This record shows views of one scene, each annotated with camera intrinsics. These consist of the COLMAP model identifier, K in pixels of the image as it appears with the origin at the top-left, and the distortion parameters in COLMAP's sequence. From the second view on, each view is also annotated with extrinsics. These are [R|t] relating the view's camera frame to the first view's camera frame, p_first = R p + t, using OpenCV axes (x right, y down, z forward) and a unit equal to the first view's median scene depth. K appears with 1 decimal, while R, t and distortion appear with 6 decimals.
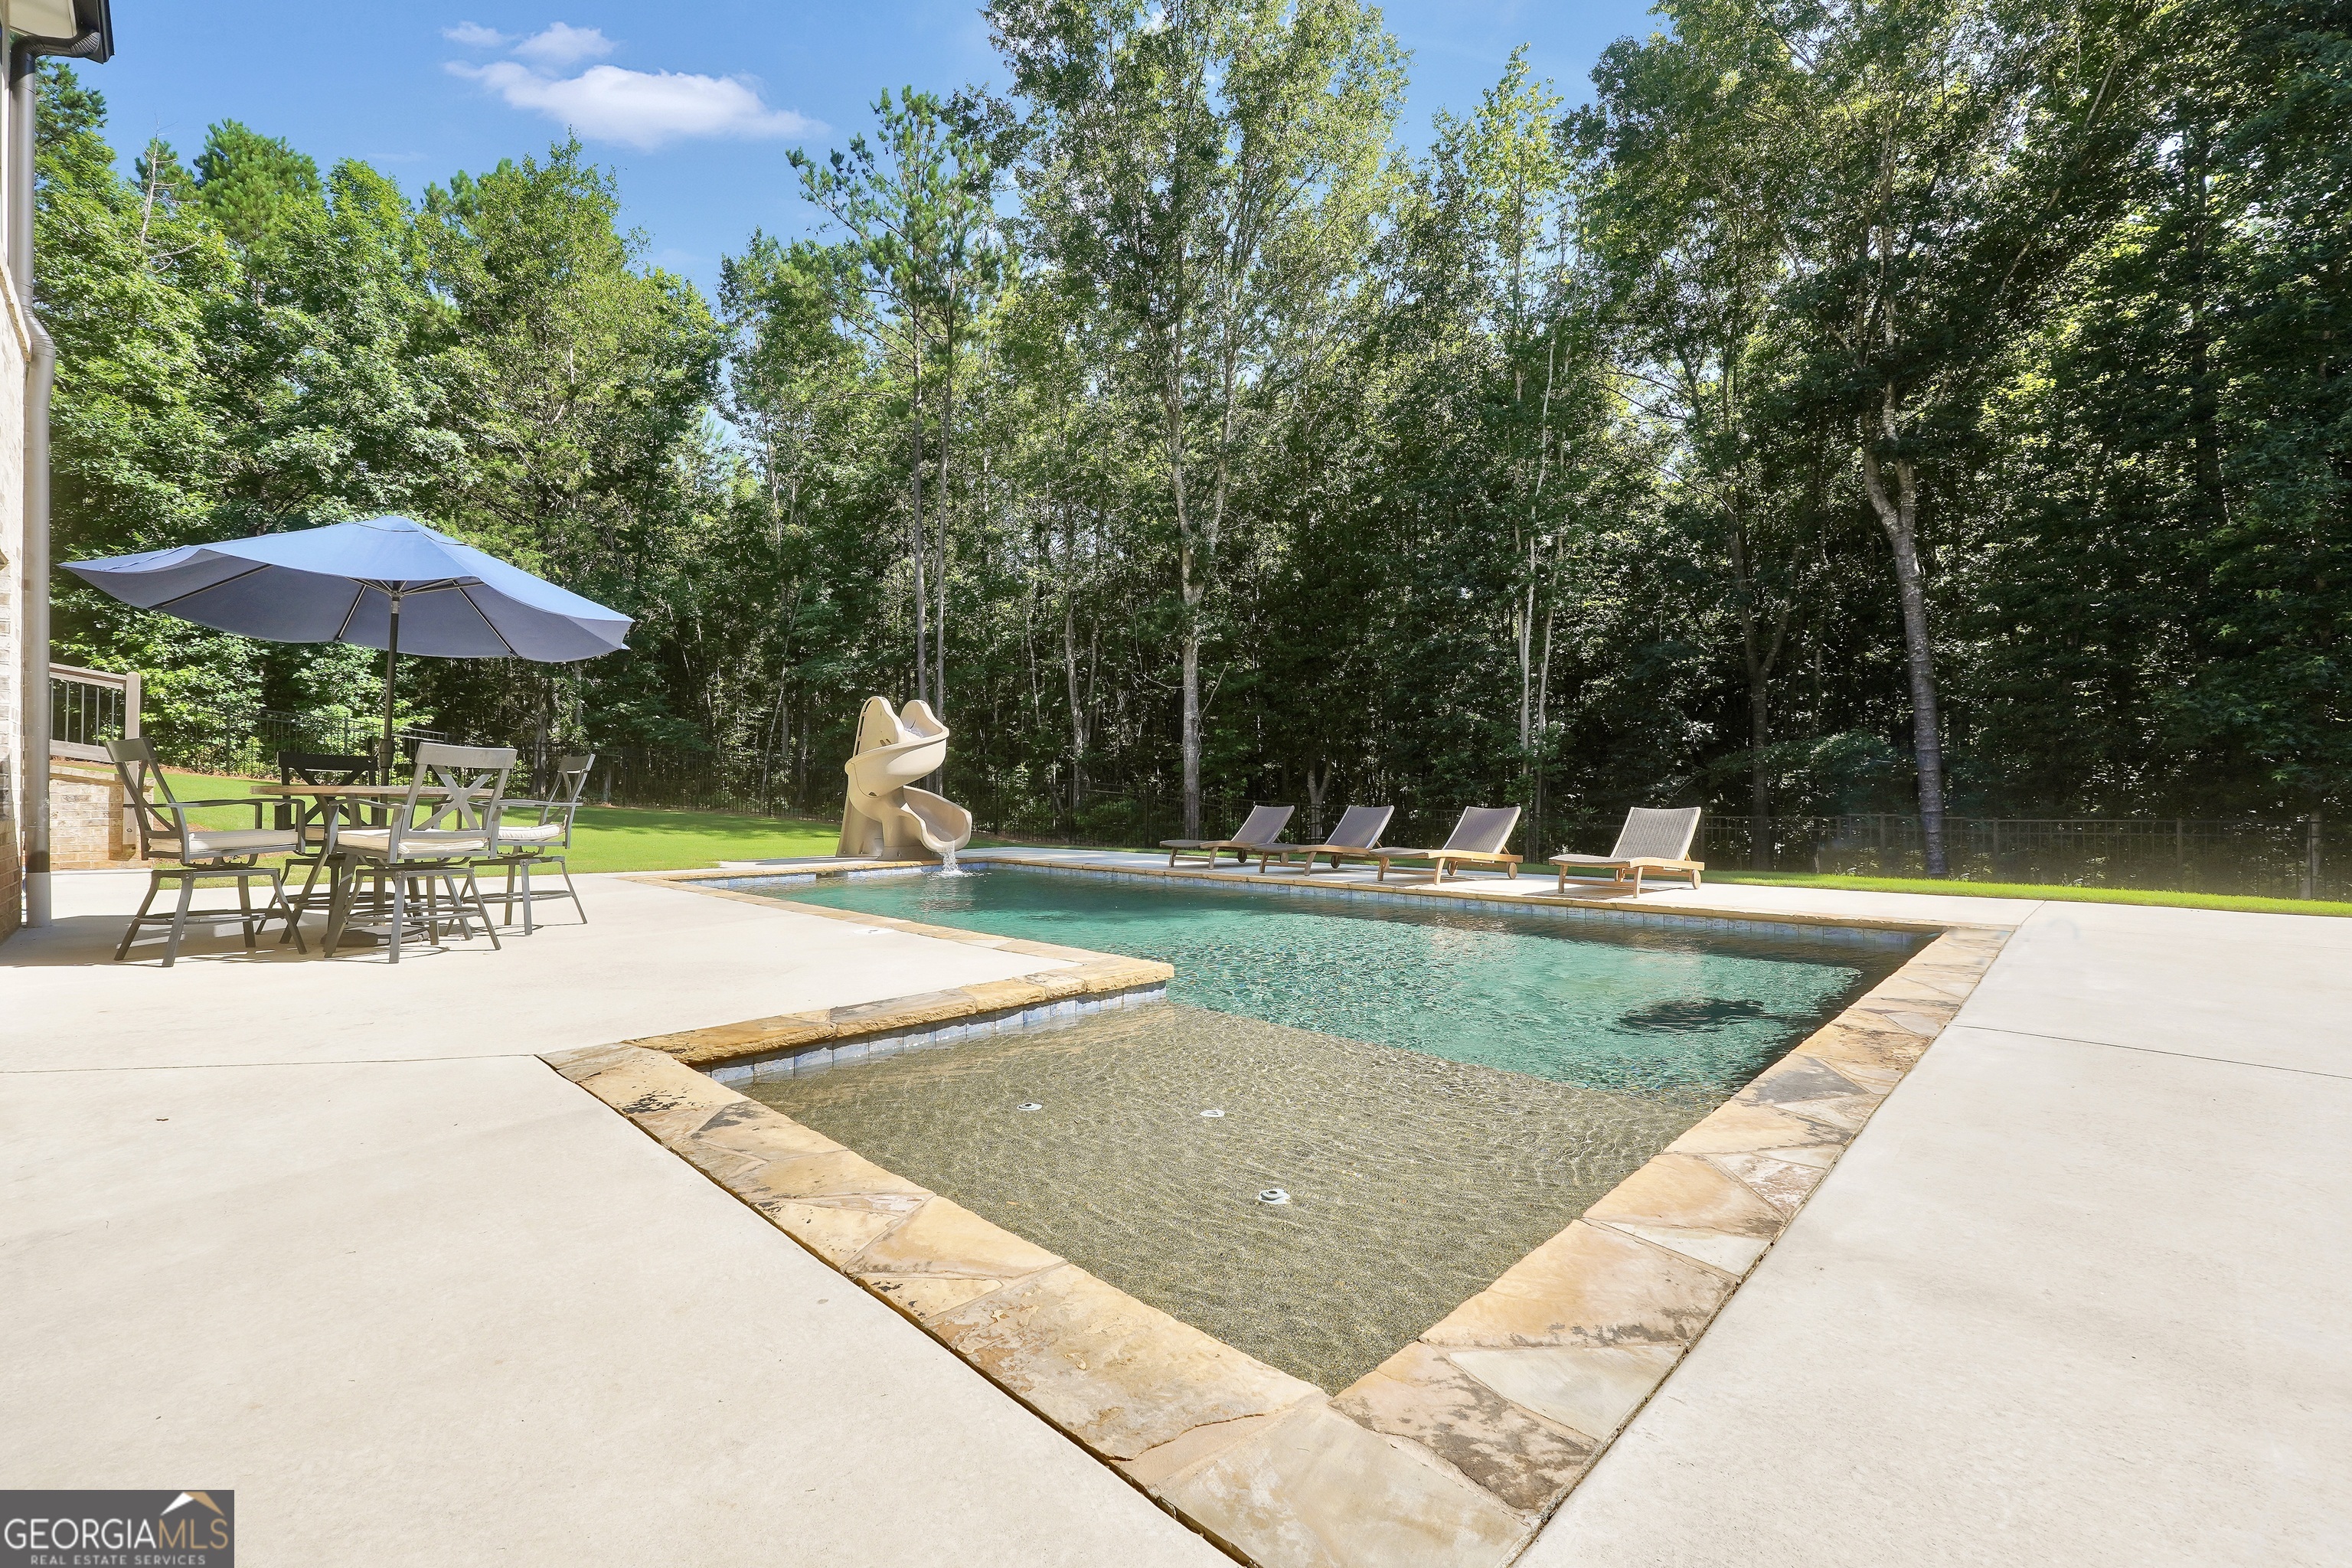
lens RADIAL K [[987.1, 0, 1167.6], [0, 987.1, 774.2], [0, 0, 1]] dist [-0.002141, -0.000203]
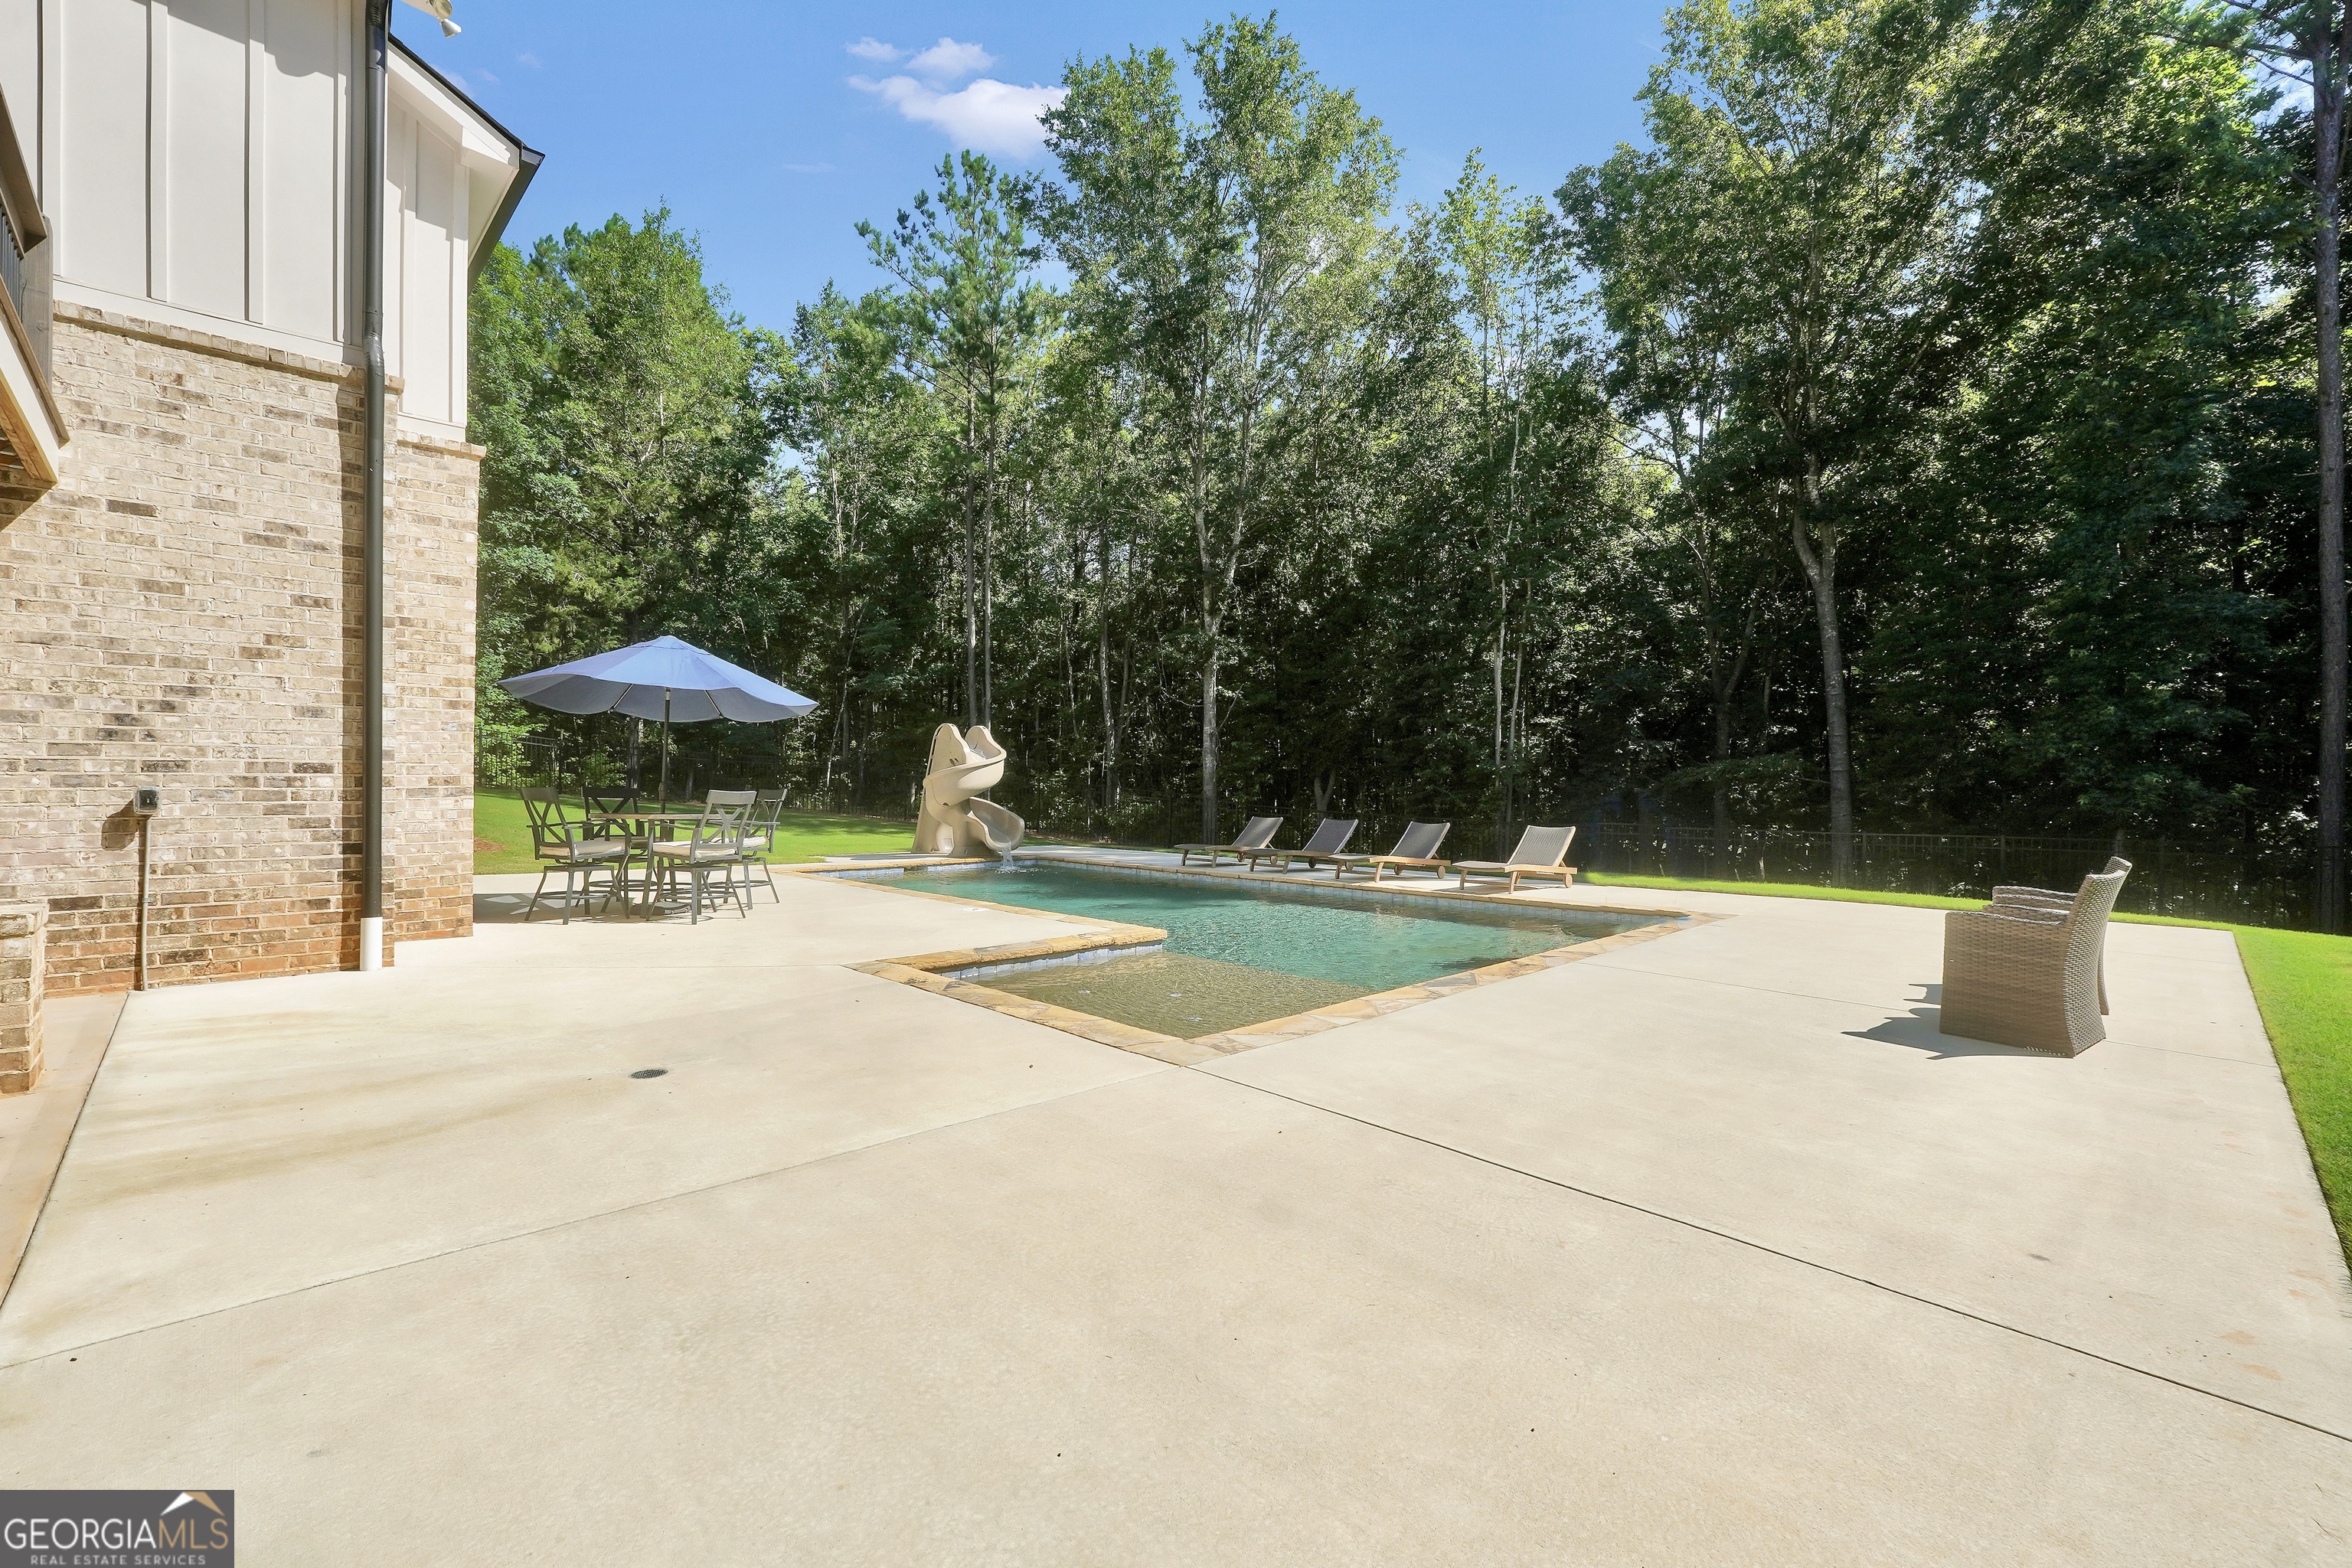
lens RADIAL K [[989.3, 0, 1186.5], [0, 989.3, 787.5], [0, 0, 1]] dist [-0.000136, 0.000244]
pose [[0.999858, 0.010494, -0.013185, 0.015522], [-0.010198, 0.999699, 0.022296, -0.022342], [0.013415, -0.022158, 0.999664, -0.174322]]
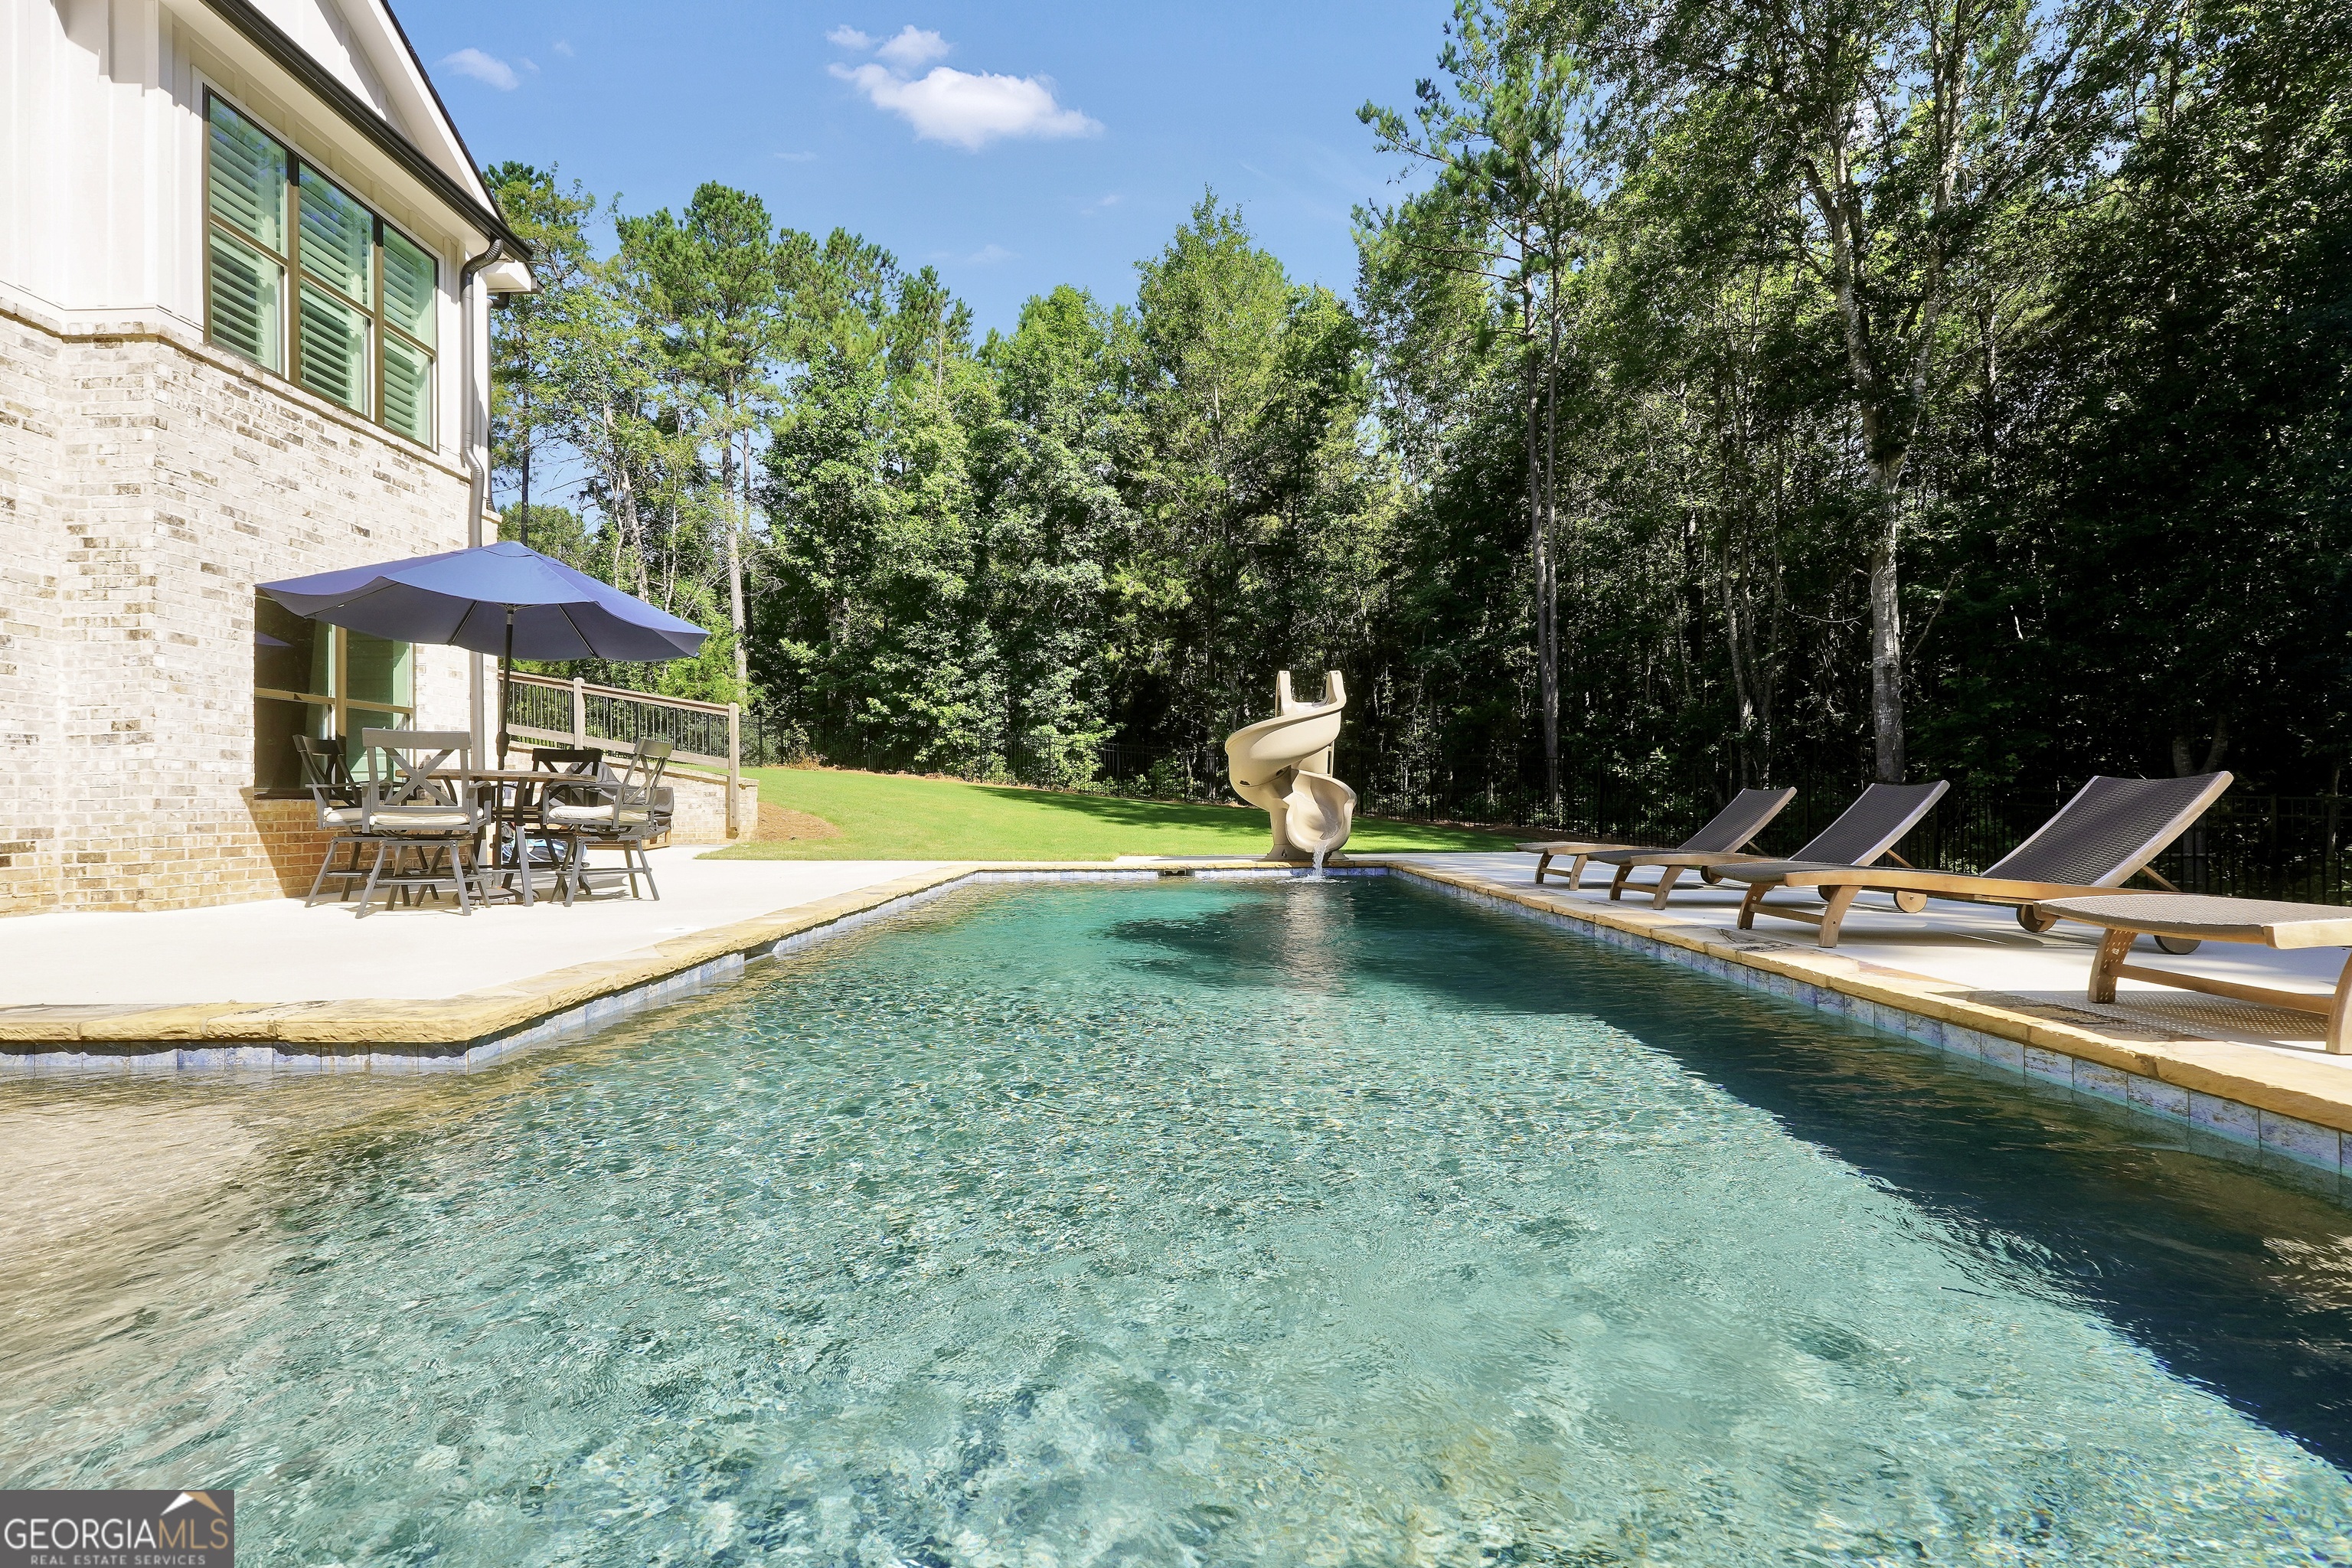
lens RADIAL K [[999.3, 0, 1147.8], [0, 999.3, 797.8], [0, 0, 1]] dist [-0.000646, -0.000101]
pose [[0.687917, -0.010268, -0.725716, 0.197384], [0.024067, 0.999673, 0.008670, 0.016964], [0.725390, -0.023430, 0.687939, 0.238417]]
